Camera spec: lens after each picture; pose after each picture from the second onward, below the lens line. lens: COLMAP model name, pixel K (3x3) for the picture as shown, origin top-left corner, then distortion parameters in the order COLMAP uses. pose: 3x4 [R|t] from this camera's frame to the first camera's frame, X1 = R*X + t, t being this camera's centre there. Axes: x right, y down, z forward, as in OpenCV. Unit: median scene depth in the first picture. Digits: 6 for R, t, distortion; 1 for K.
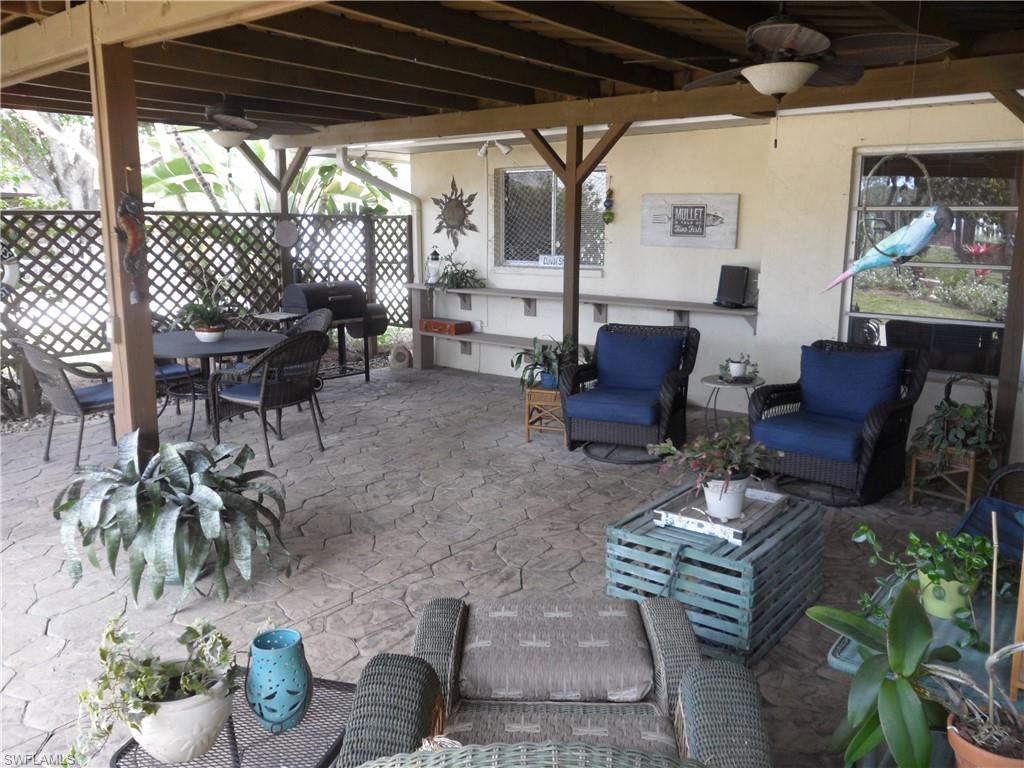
lens RADIAL K [[845.4, 0, 512.0], [0, 845.4, 384.0], [0, 0, 1]] dist [0.003574, 0.004079]
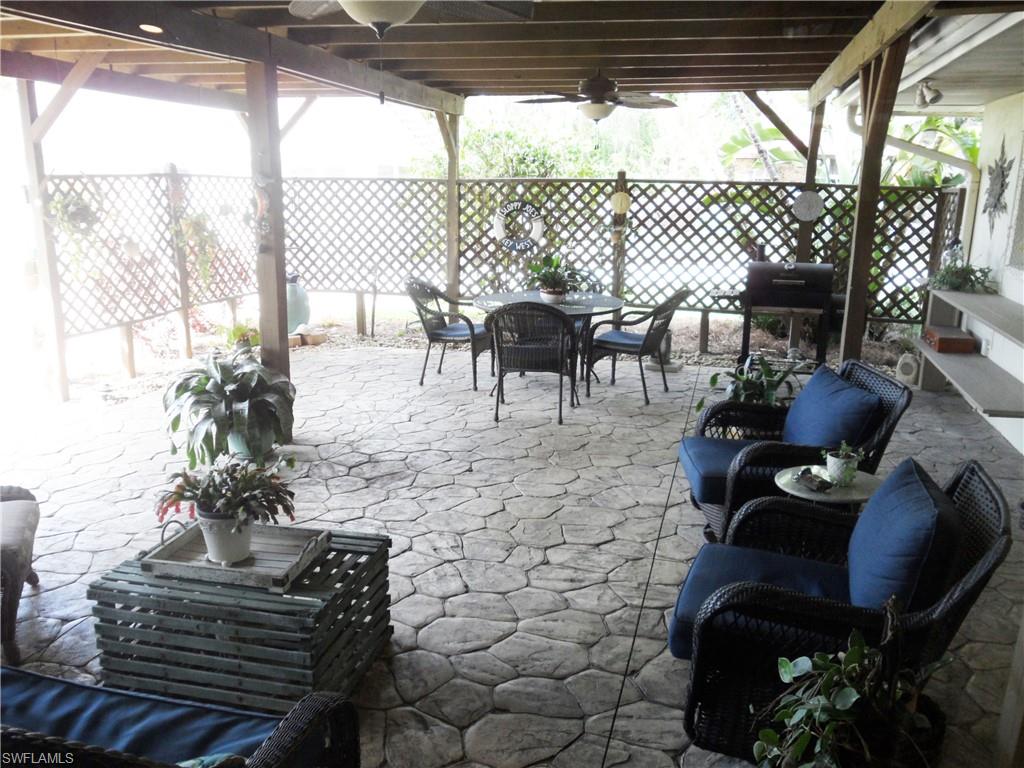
lens RADIAL K [[861.9, 0, 535.5], [0, 861.9, 383.8], [0, 0, 1]] dist [-0.072250, 0.000133]
pose [[0.417870, 0.211777, -0.883479, 0.448899], [-0.183585, 0.972074, 0.146182, -0.075645], [0.889765, 0.101108, 0.445079, 0.369714]]
